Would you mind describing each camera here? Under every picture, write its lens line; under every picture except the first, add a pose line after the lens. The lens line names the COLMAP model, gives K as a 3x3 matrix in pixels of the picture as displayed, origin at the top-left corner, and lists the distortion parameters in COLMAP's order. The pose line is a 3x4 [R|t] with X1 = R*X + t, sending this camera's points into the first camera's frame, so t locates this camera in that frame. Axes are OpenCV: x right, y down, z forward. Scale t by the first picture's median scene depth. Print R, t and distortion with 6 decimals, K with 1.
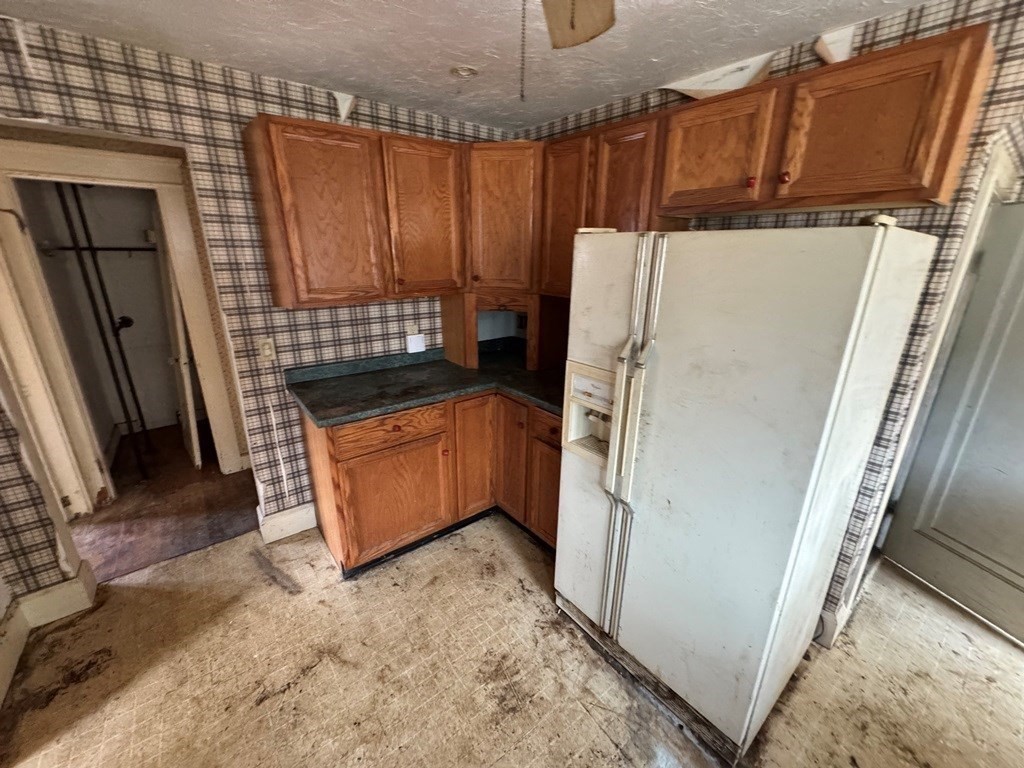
lens RADIAL K [[405.5, 0, 507.2], [0, 405.5, 381.5], [0, 0, 1]] dist [-0.003747, -0.000256]
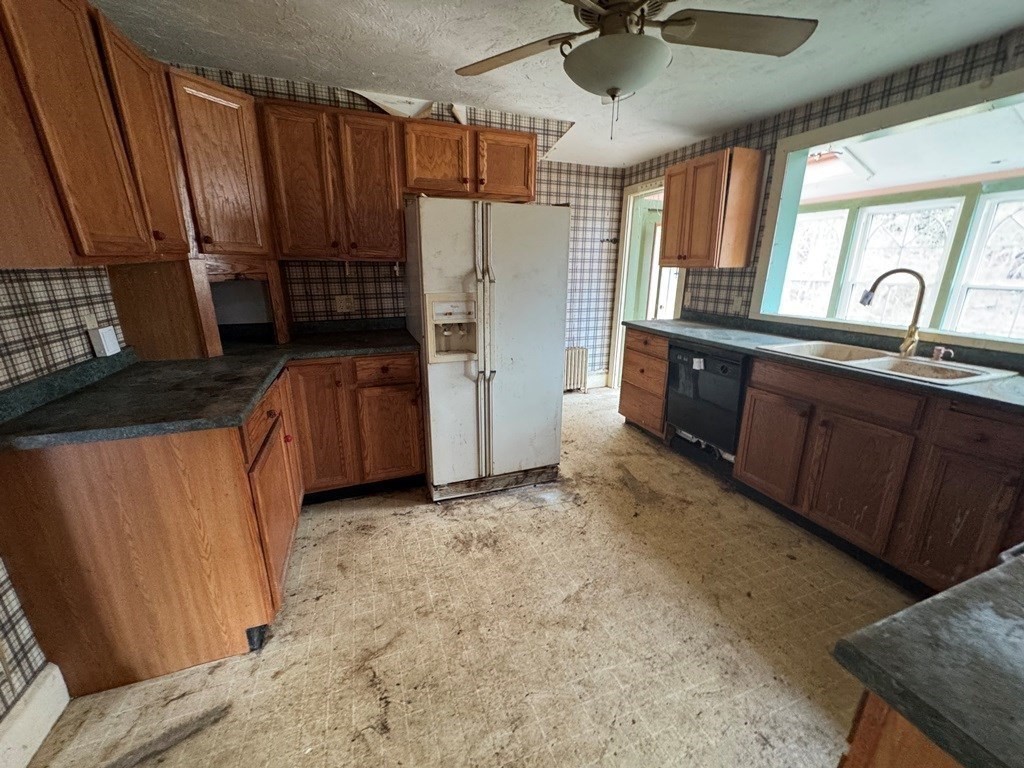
lens RADIAL K [[409.8, 0, 509.8], [0, 409.8, 382.4], [0, 0, 1]] dist [-0.004209, -0.000440]
pose [[0.307288, -0.270968, 0.912223, -1.043587], [0.284990, 0.940810, 0.183459, 0.051552], [-0.907940, 0.203600, 0.366323, 0.310764]]
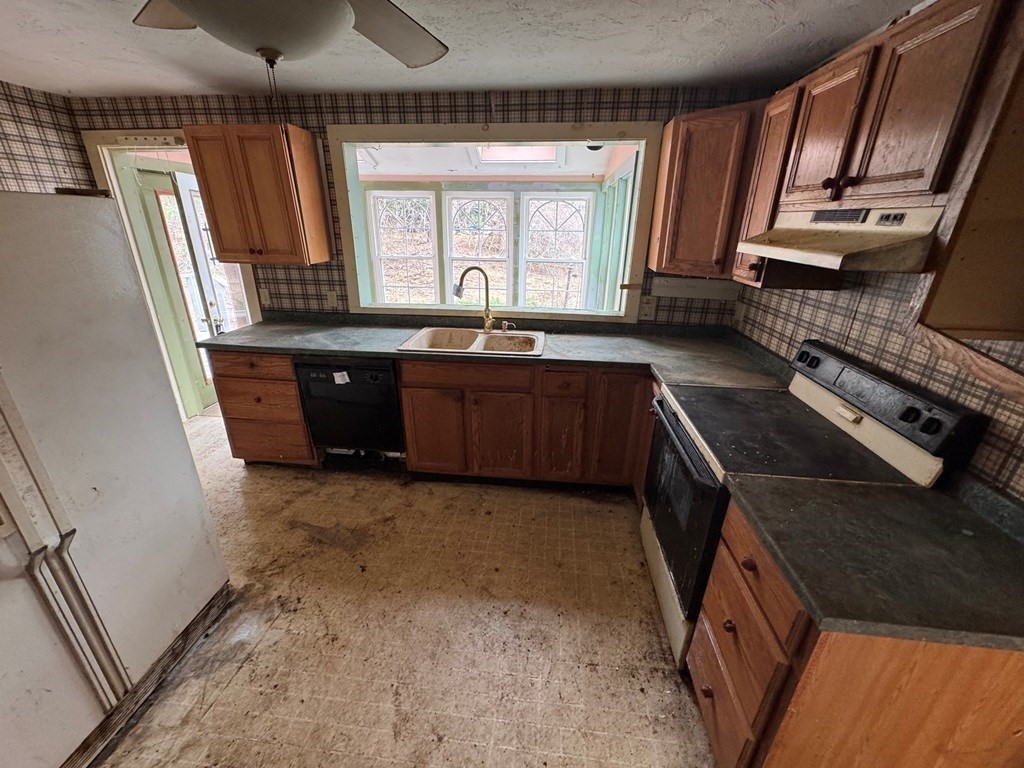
lens RADIAL K [[409.2, 0, 510.5], [0, 409.2, 382.1], [0, 0, 1]] dist [-0.001424, -0.000297]
pose [[-0.720204, -0.272157, 0.638151, -0.684936], [0.185193, 0.811044, 0.554897, -0.206287], [-0.668588, 0.517820, -0.533716, 0.608013]]
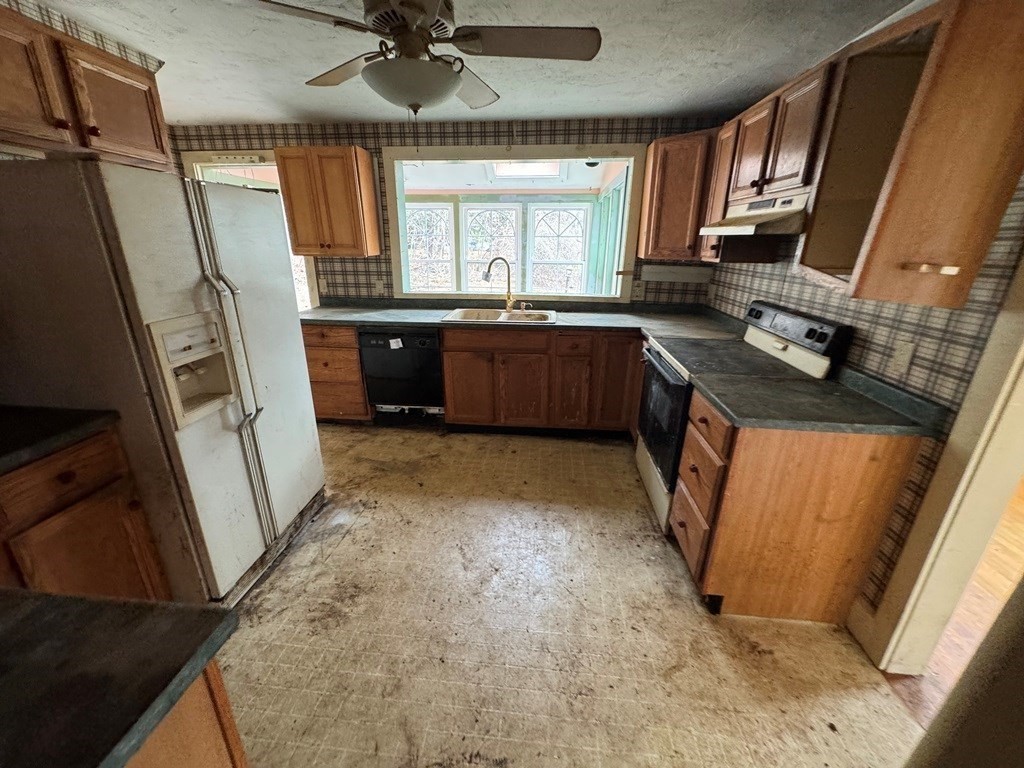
lens RADIAL K [[409.2, 0, 510.5], [0, 409.2, 382.1], [0, 0, 1]] dist [-0.001424, -0.000297]
pose [[-0.728849, -0.241067, 0.640832, -0.912543], [0.187375, 0.830005, 0.525340, -0.245620], [-0.658536, 0.502969, -0.559779, 1.014948]]
